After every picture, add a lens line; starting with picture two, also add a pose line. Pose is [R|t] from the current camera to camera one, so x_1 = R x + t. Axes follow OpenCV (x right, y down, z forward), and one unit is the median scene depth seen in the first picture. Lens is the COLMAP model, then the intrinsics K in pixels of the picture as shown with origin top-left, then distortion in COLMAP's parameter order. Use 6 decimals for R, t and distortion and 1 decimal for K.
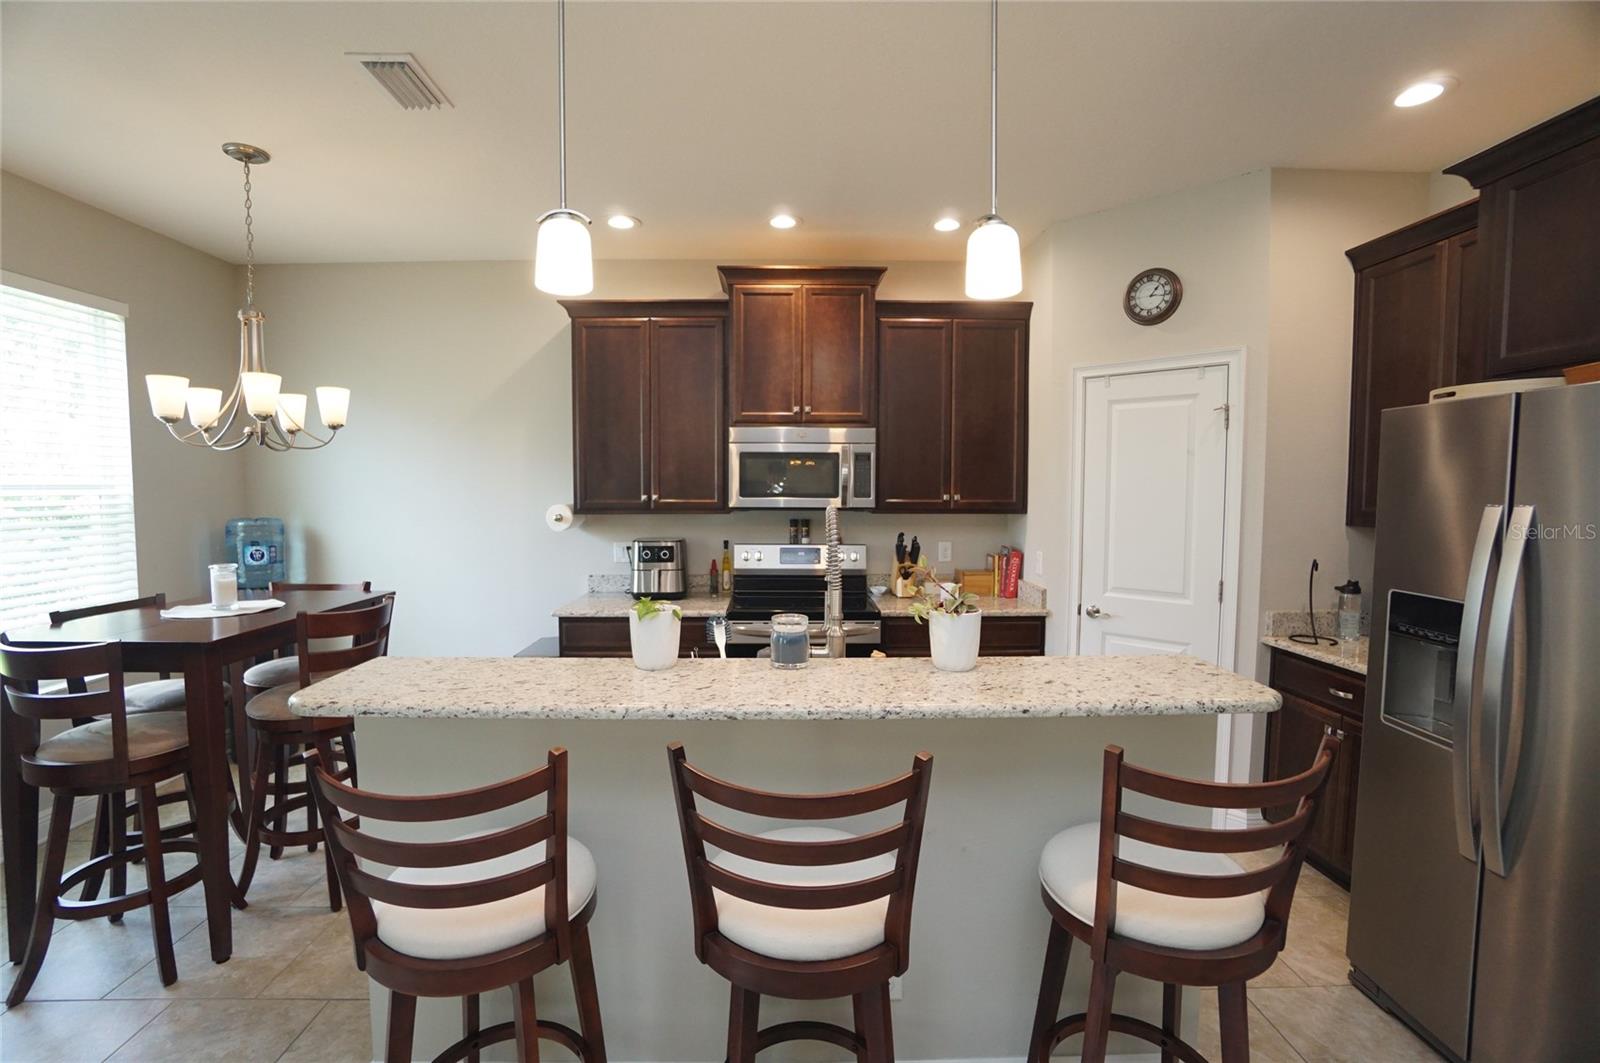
lens RADIAL K [[699.2, 0, 784.7], [0, 699.2, 533.0], [0, 0, 1]] dist [-0.022093, 0.002656]
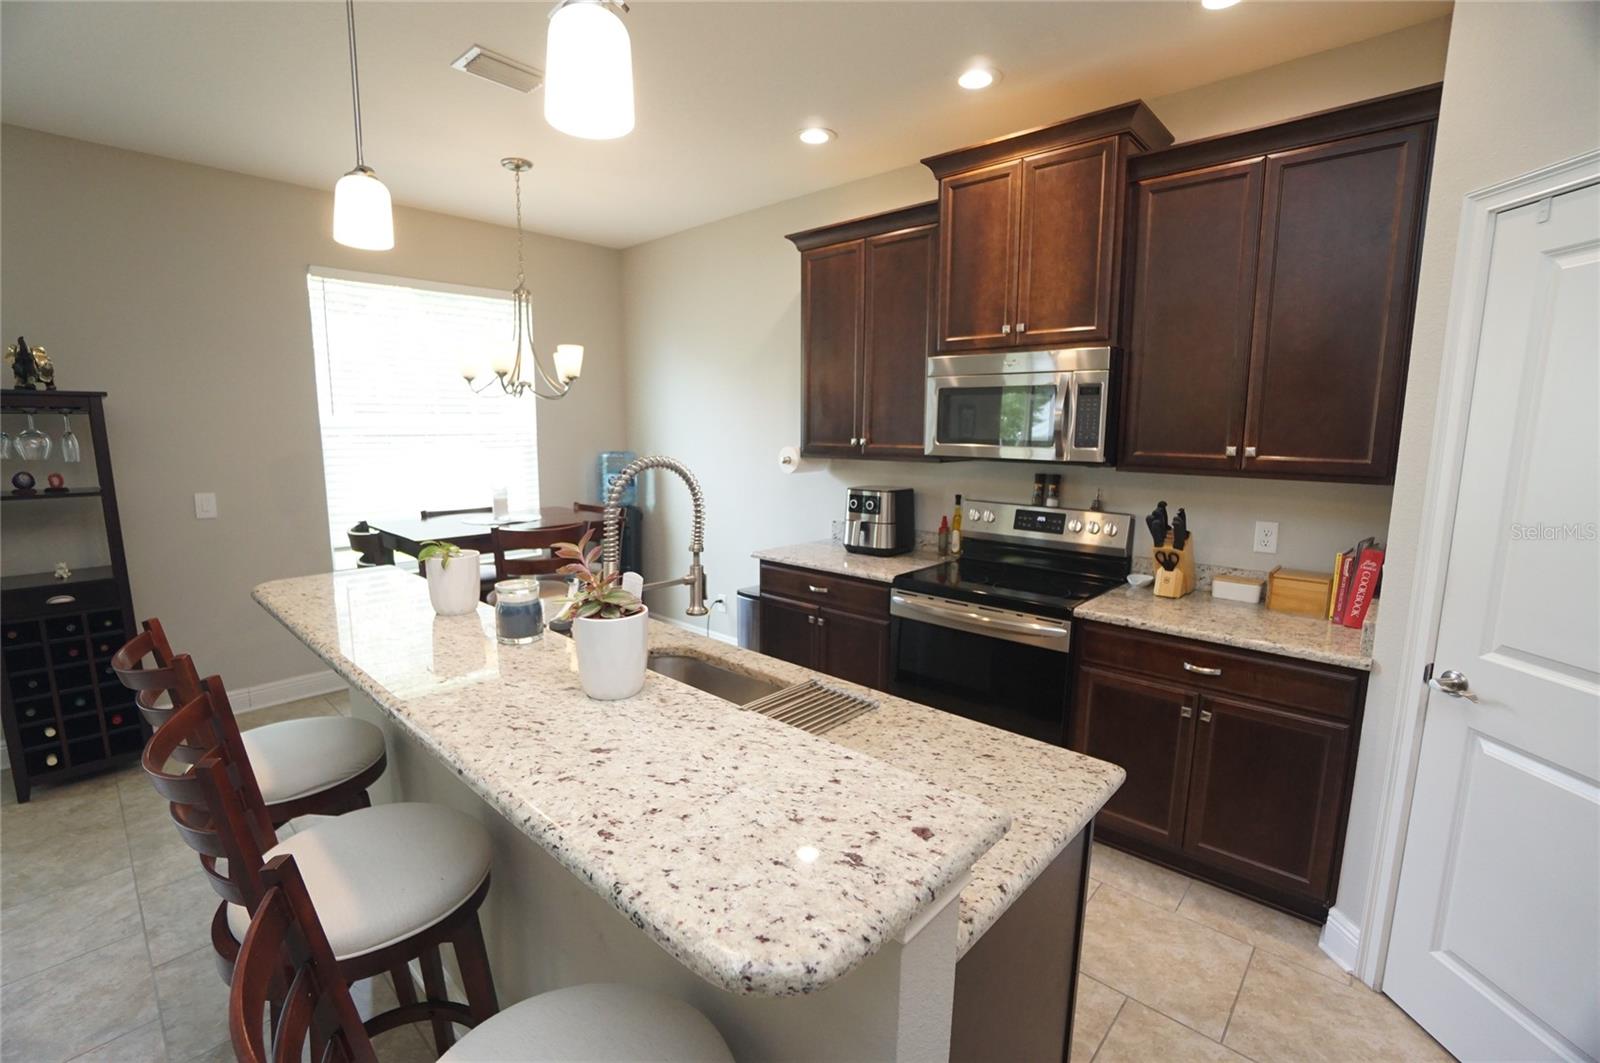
lens RADIAL K [[699.2, 0, 803.2], [0, 699.2, 524.5], [0, 0, 1]] dist [-0.022093, 0.002656]
pose [[0.732701, 0.097710, -0.673500, 0.384585], [-0.050323, 0.994709, 0.089564, -0.021641], [0.678688, -0.031731, 0.733741, 0.284276]]
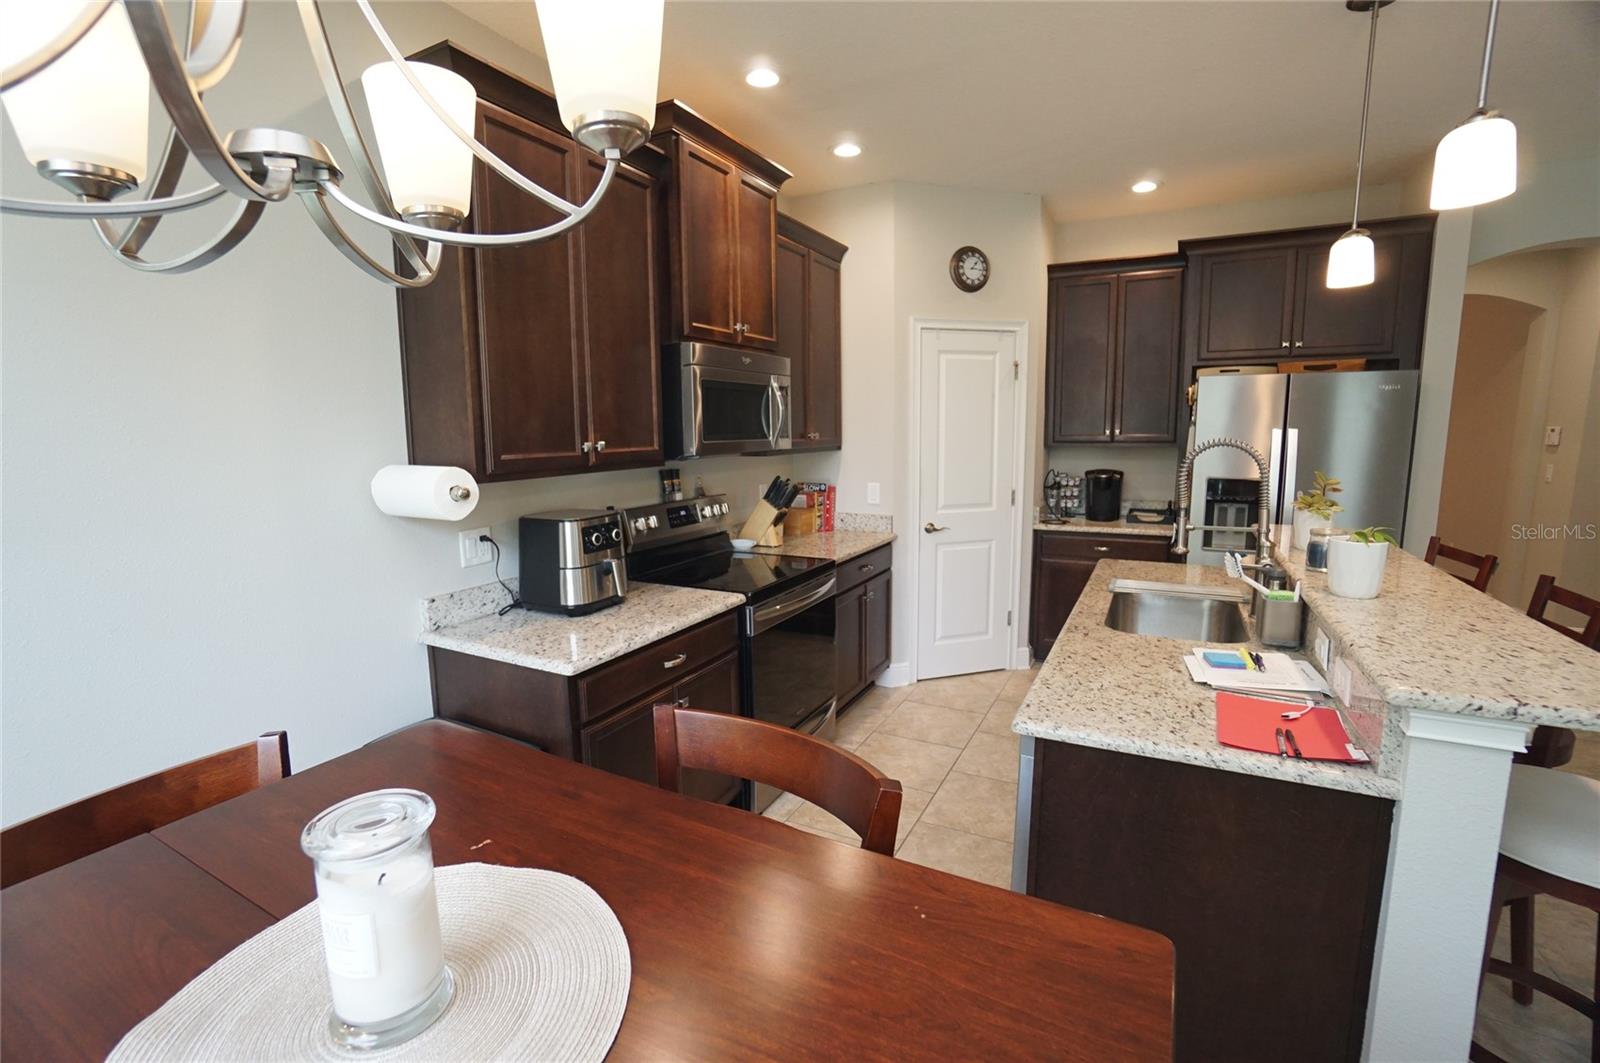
lens RADIAL K [[699.2, 0, 790.3], [0, 699.2, 528.3], [0, 0, 1]] dist [-0.022093, 0.002656]
pose [[0.489417, -0.132191, 0.861972, -0.652496], [0.072371, 0.991191, 0.110917, -0.034521], [-0.869041, 0.008097, 0.494673, 0.562158]]
